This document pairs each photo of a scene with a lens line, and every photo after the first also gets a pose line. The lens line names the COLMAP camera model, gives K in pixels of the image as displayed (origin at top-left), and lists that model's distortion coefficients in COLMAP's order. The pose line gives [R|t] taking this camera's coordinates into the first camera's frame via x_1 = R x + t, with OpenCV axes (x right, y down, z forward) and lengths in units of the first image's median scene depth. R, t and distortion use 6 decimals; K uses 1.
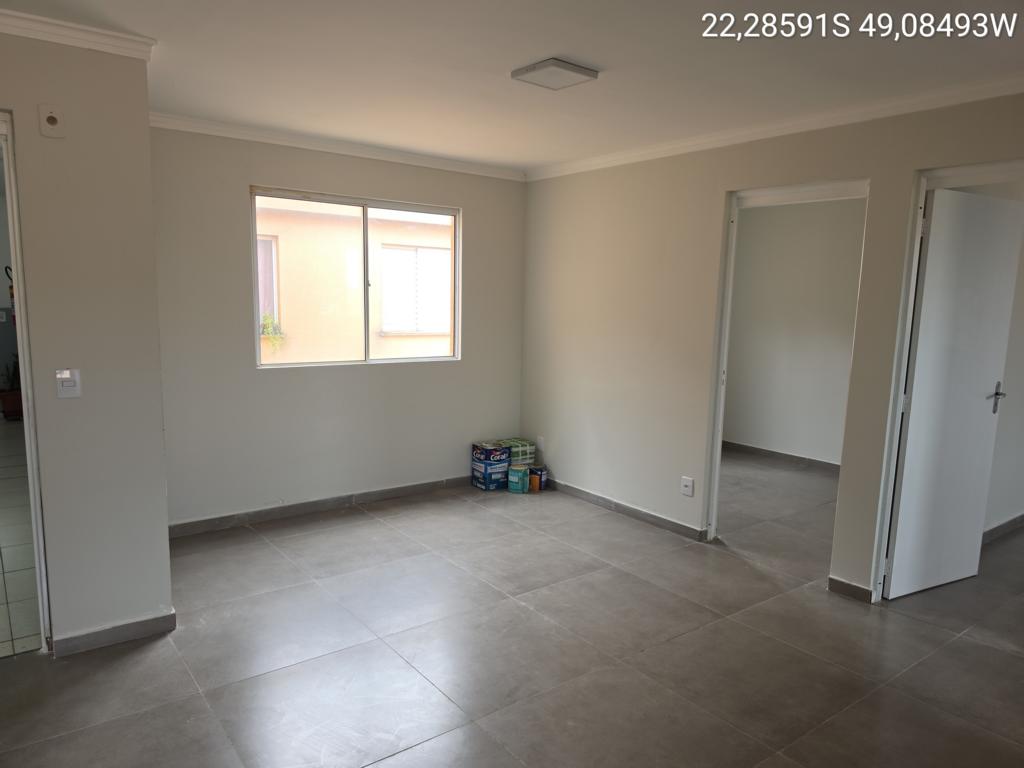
lens RADIAL K [[699.3, 0, 517.0], [0, 699.3, 398.8], [0, 0, 1]] dist [0.043120, -0.054006]
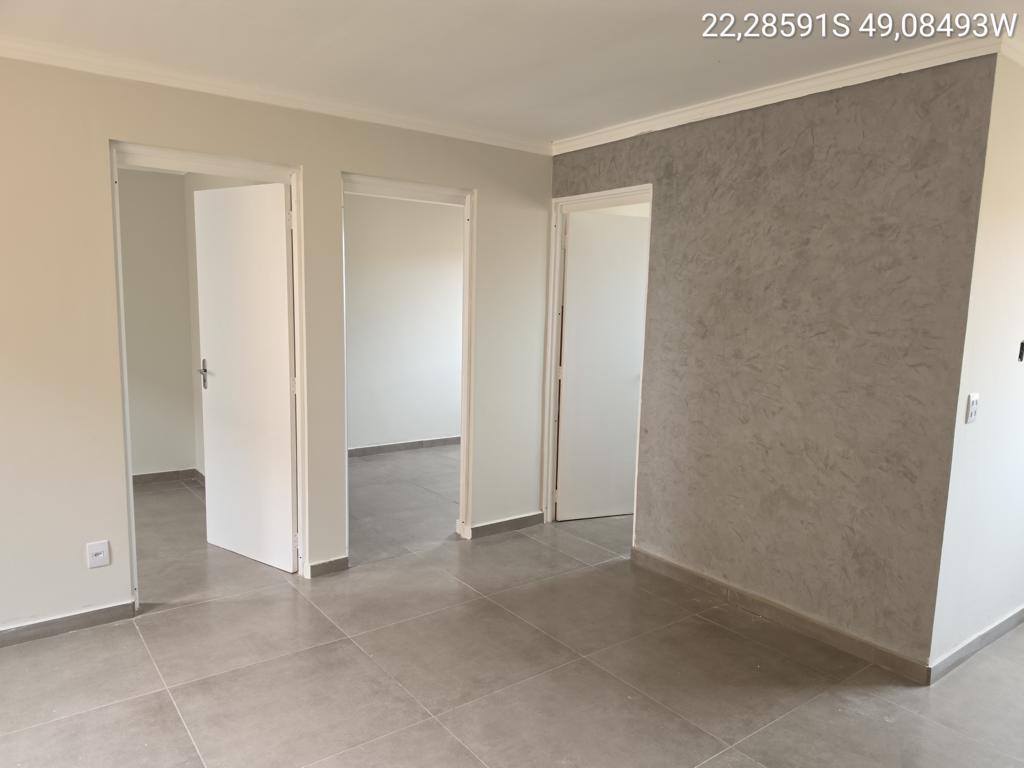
lens RADIAL K [[699.3, 0, 517.0], [0, 699.3, 398.8], [0, 0, 1]] dist [0.043120, -0.054006]
pose [[0.015875, -0.170274, 0.985269, -0.424454], [0.124189, 0.978099, 0.167033, -0.094429], [-0.992132, 0.119707, 0.036674, 0.543400]]
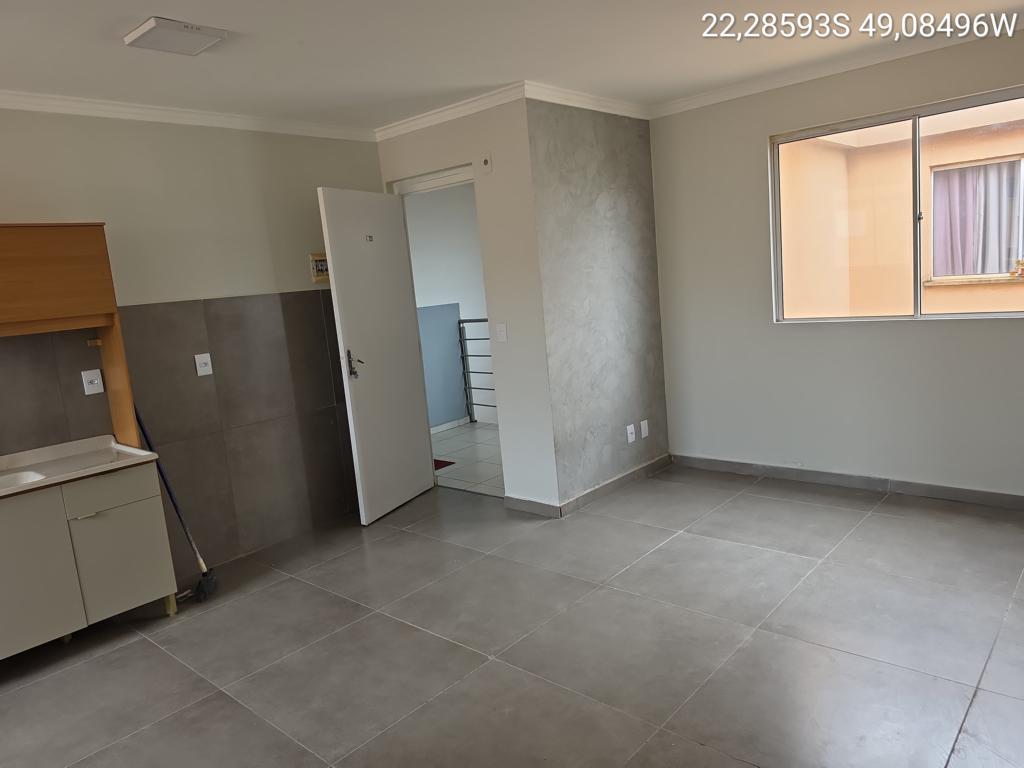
lens RADIAL K [[706.9, 0, 517.8], [0, 706.9, 396.2], [0, 0, 1]] dist [0.005770, -0.005430]
pose [[0.180261, 0.133705, -0.974489, 0.543398], [-0.049218, 0.990703, 0.126825, -0.050185], [0.982387, 0.025101, 0.185166, 0.460878]]
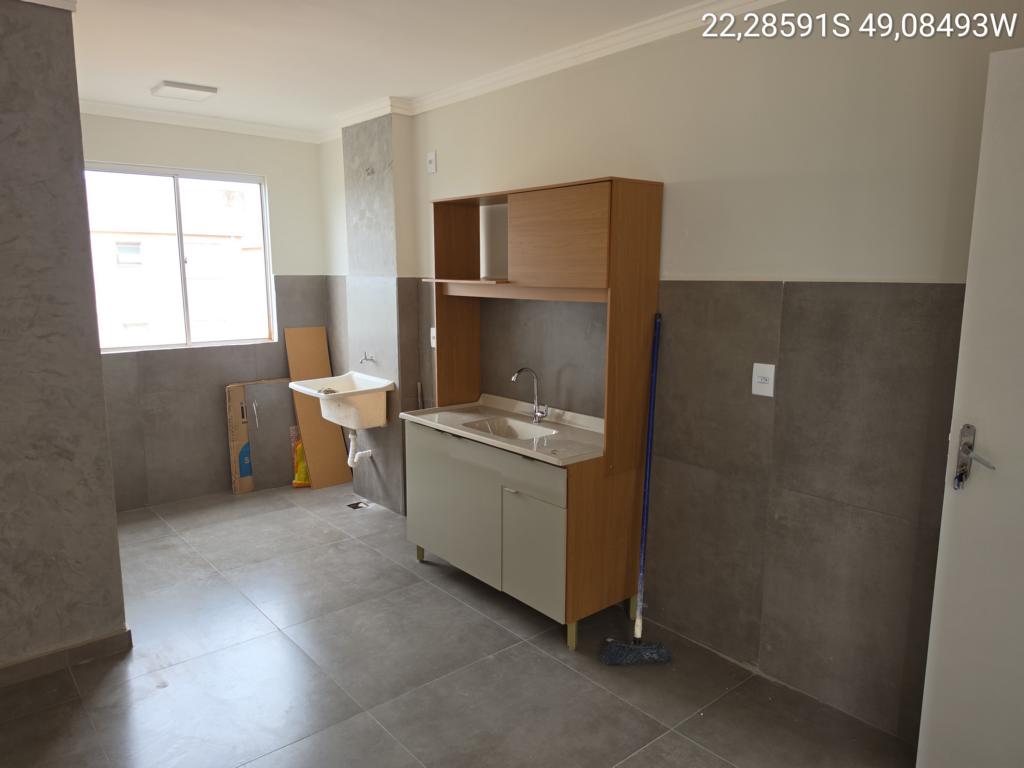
lens RADIAL K [[706.9, 0, 517.8], [0, 706.9, 396.2], [0, 0, 1]] dist [0.005770, -0.005430]
pose [[-0.998827, -0.019730, -0.044225, -0.155874], [-0.032397, 0.951032, 0.307391, -0.116964], [0.035995, 0.308463, -0.950555, 0.784666]]
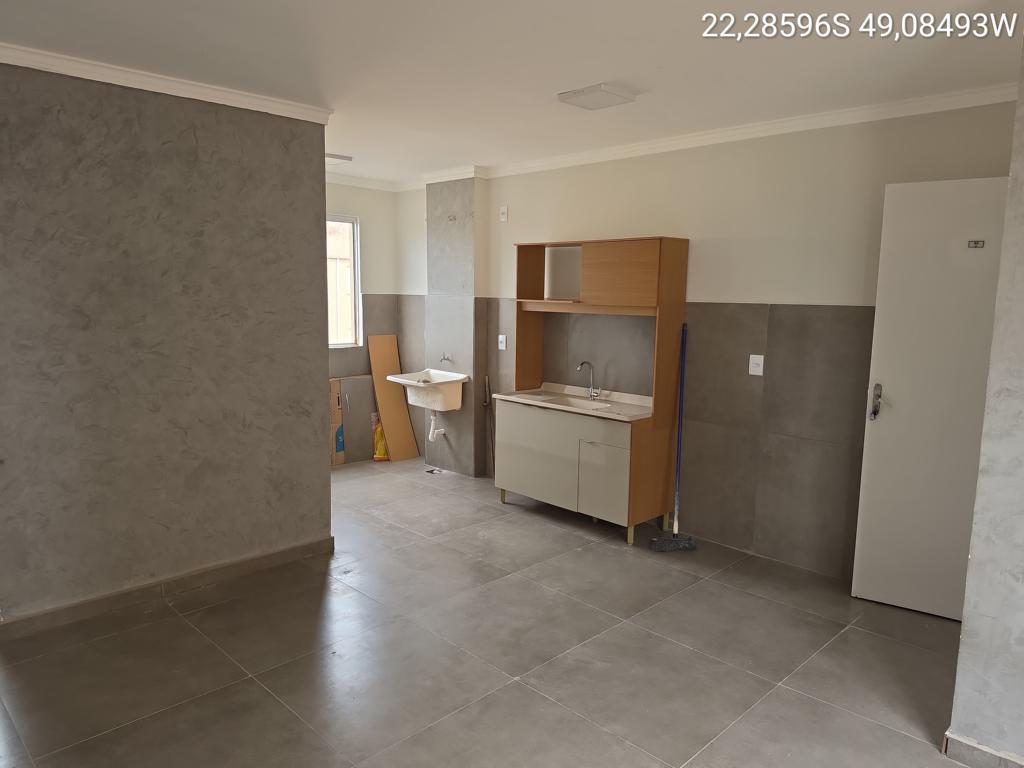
lens RADIAL K [[699.3, 0, 517.0], [0, 699.3, 398.8], [0, 0, 1]] dist [0.043120, -0.054006]
pose [[-0.991946, -0.020896, -0.124925, 0.041715], [-0.055930, 0.957193, 0.283994, -0.159190], [0.113644, 0.288694, -0.950653, 1.087296]]
